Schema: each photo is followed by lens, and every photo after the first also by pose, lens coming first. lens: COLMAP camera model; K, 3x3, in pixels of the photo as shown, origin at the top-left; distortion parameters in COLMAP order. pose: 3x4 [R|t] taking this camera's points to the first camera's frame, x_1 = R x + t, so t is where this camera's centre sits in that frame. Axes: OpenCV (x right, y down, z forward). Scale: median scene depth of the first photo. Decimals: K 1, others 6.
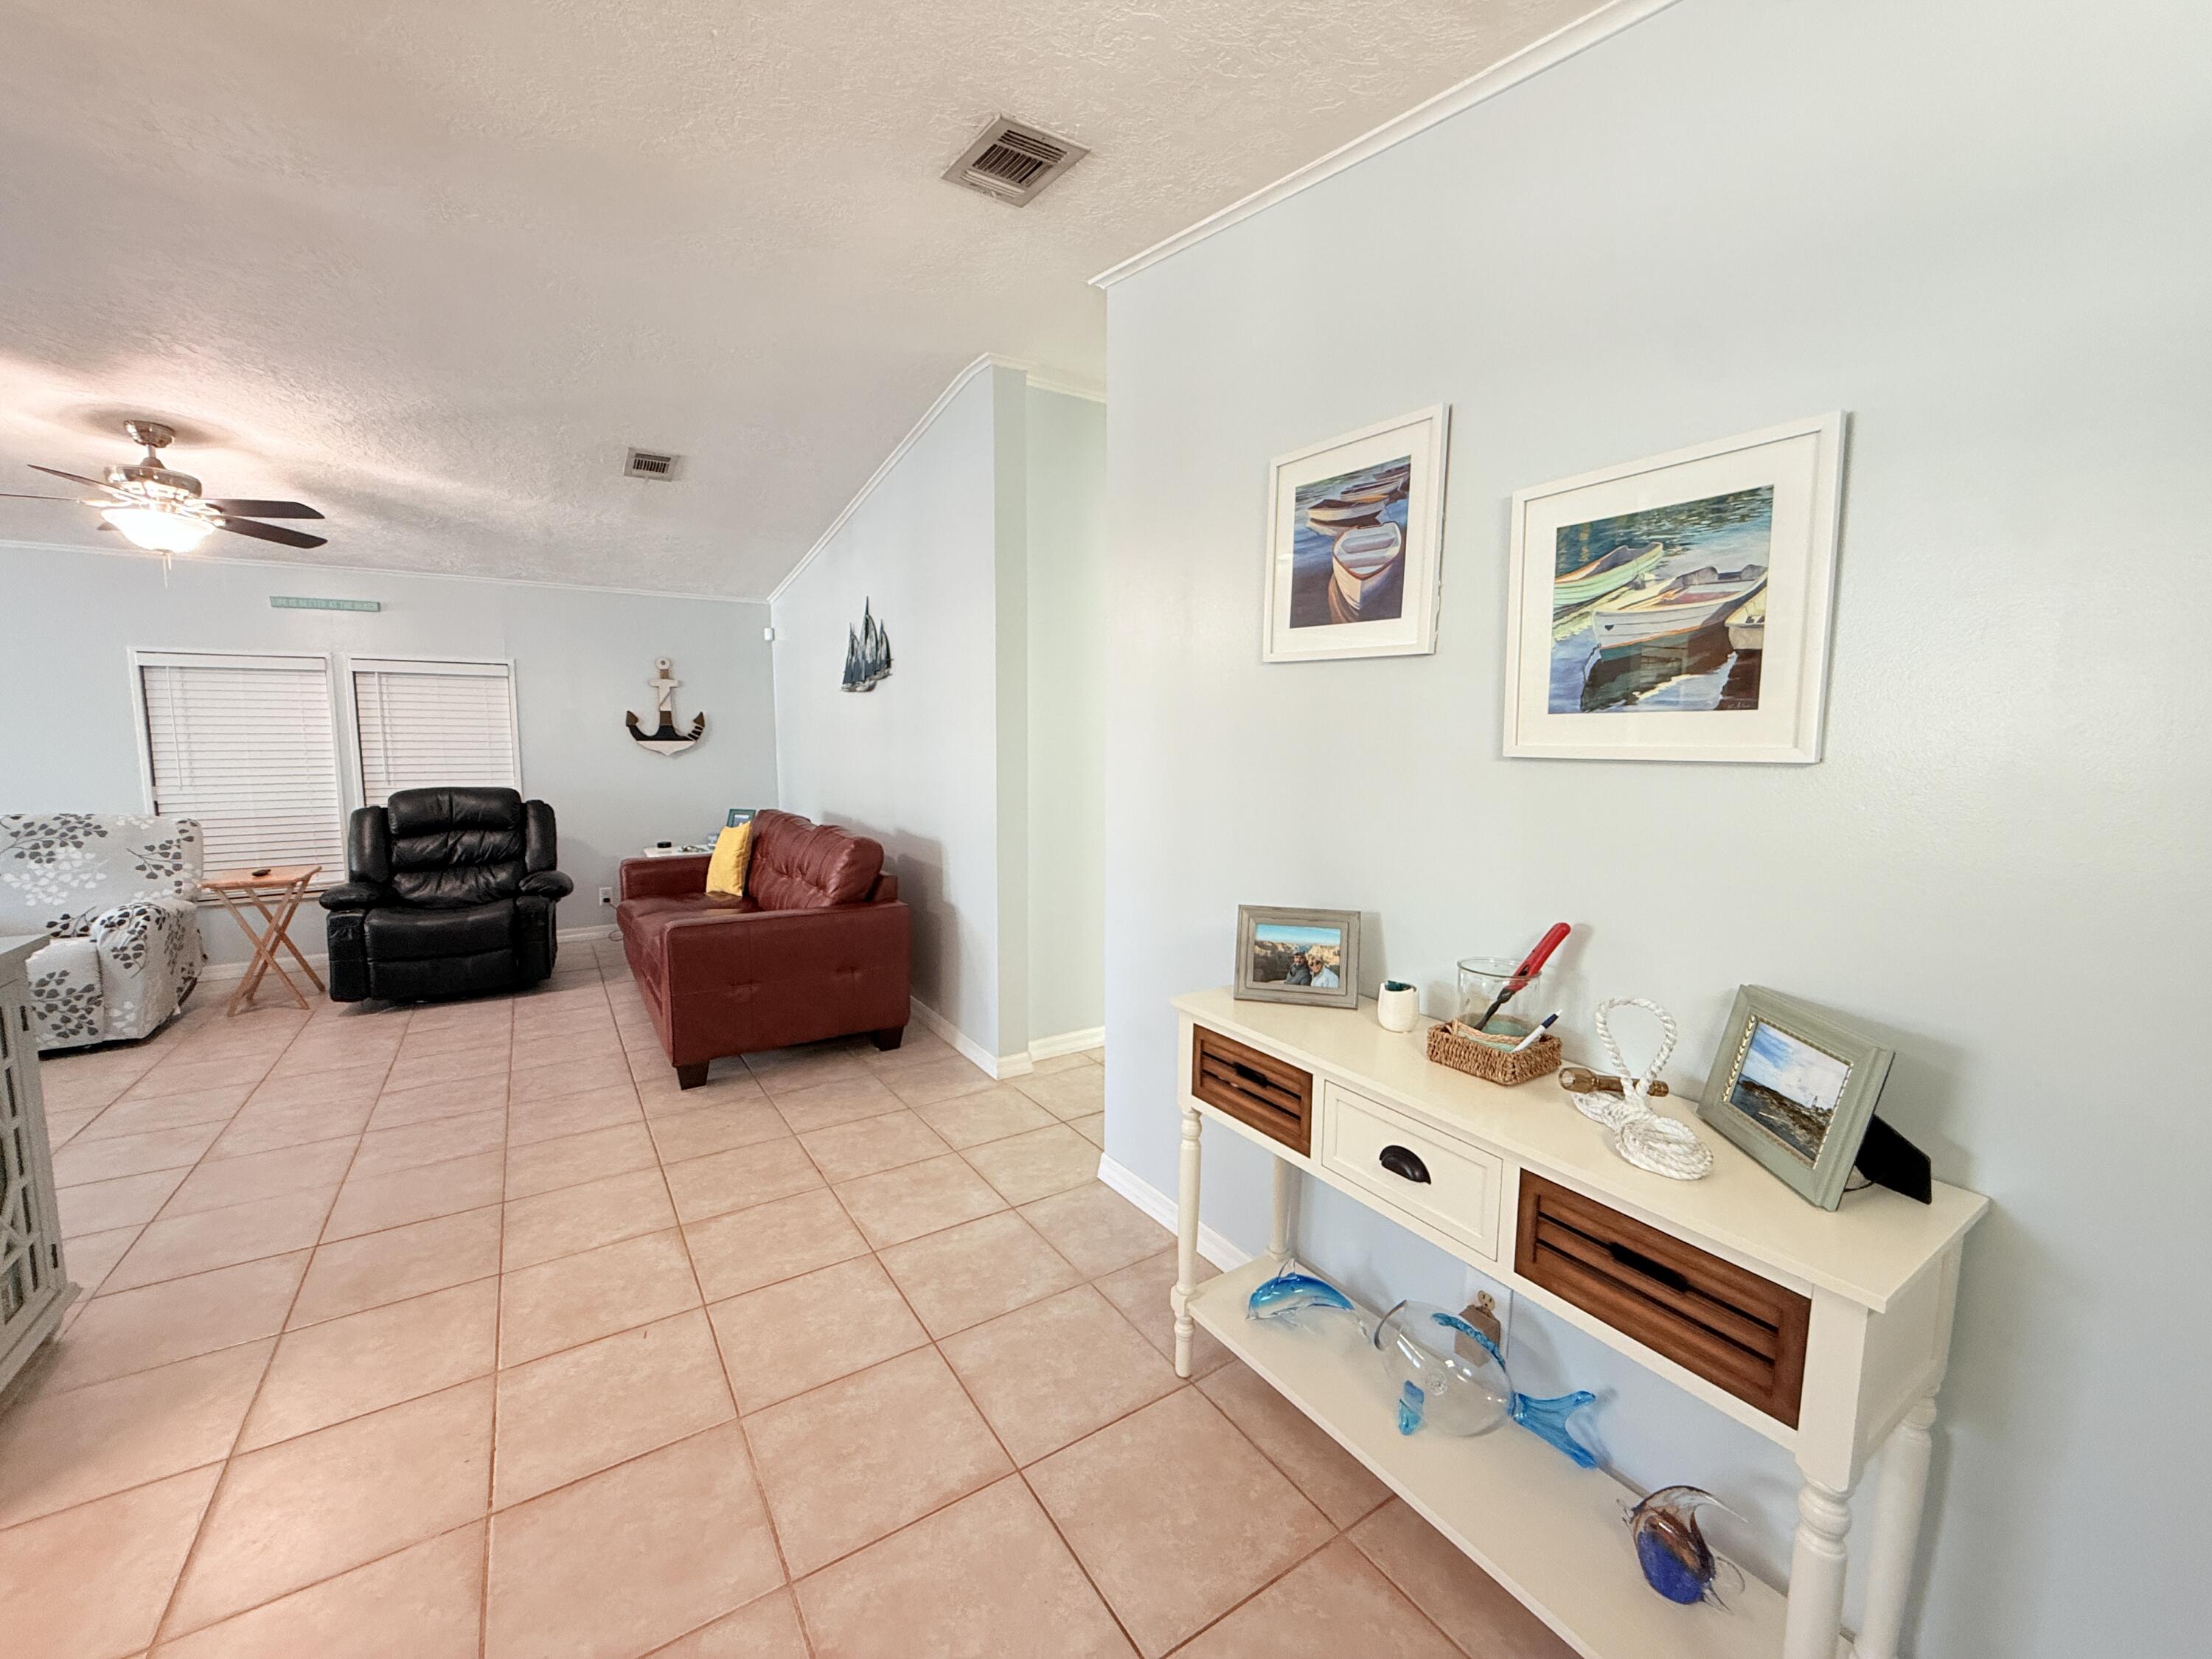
lens RADIAL K [[881.2, 0, 1106.0], [0, 881.2, 829.5], [0, 0, 1]] dist [-0.000464, -0.000535]
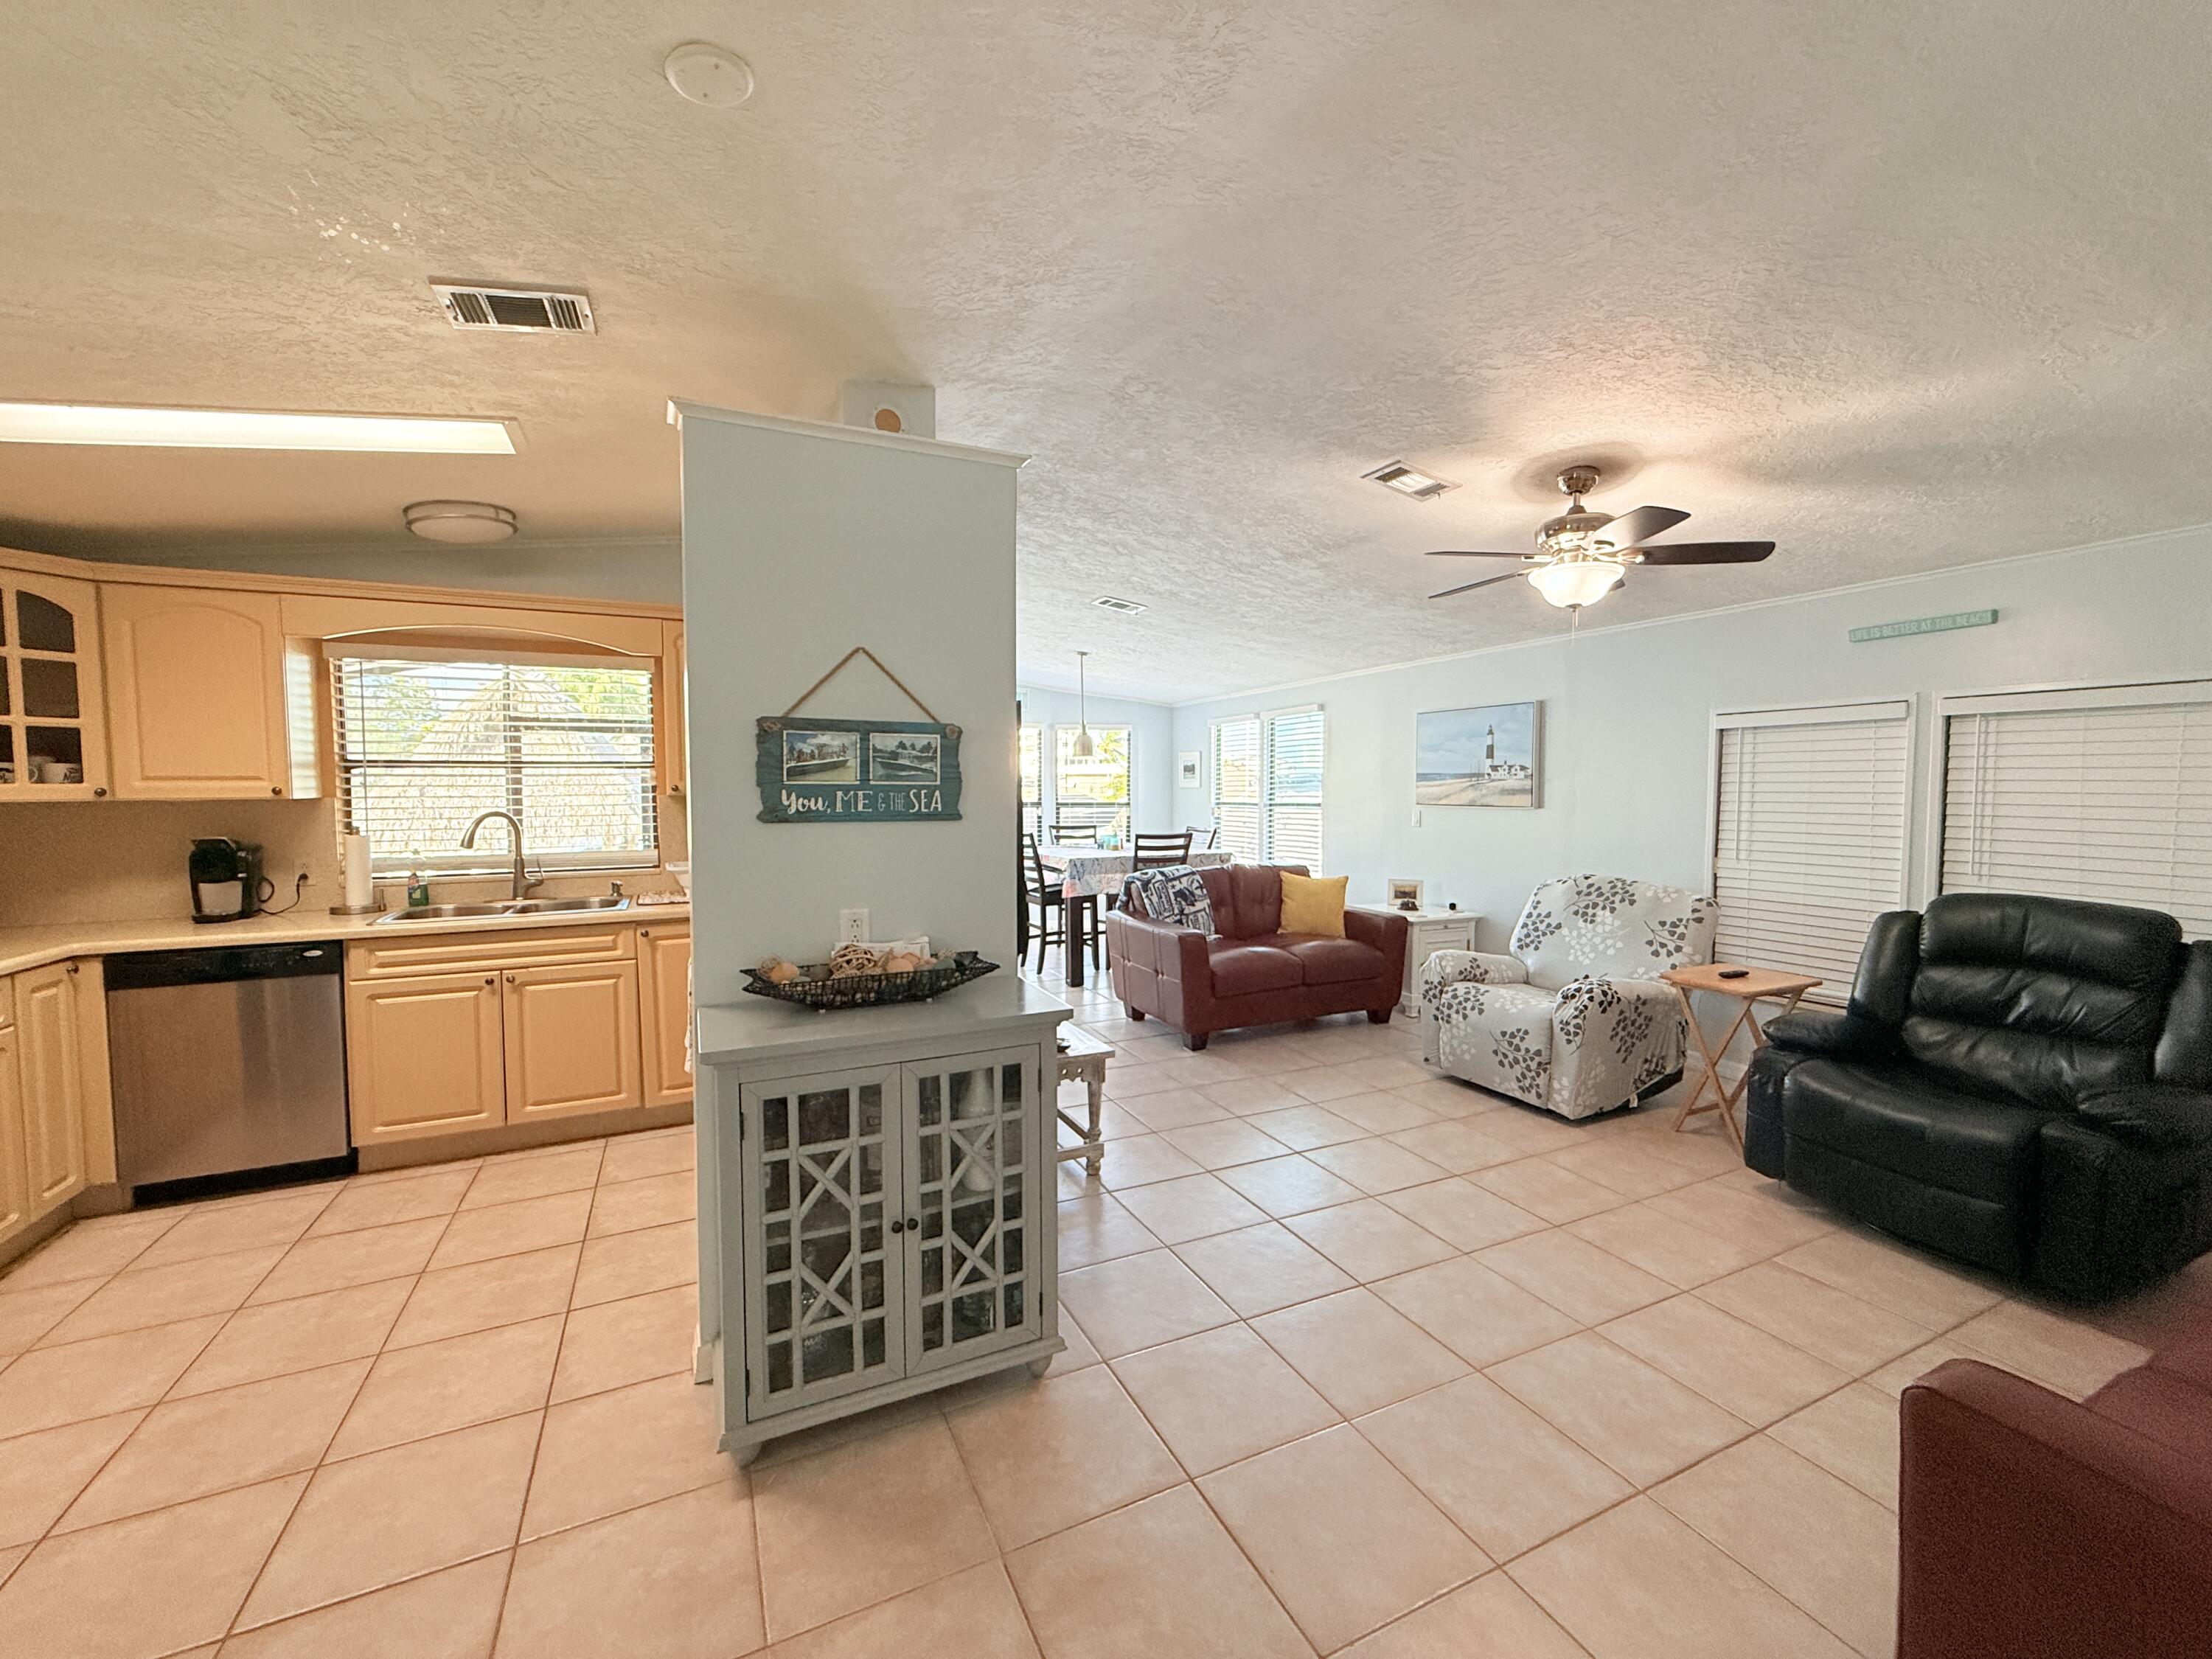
lens RADIAL K [[881.2, 0, 1106.0], [0, 881.2, 829.5], [0, 0, 1]] dist [-0.000464, -0.000535]
pose [[-0.136629, 0.048708, -0.989424, -0.081441], [-0.105528, 0.992392, 0.063426, -0.077790], [0.984985, 0.113078, -0.130450, 0.541261]]
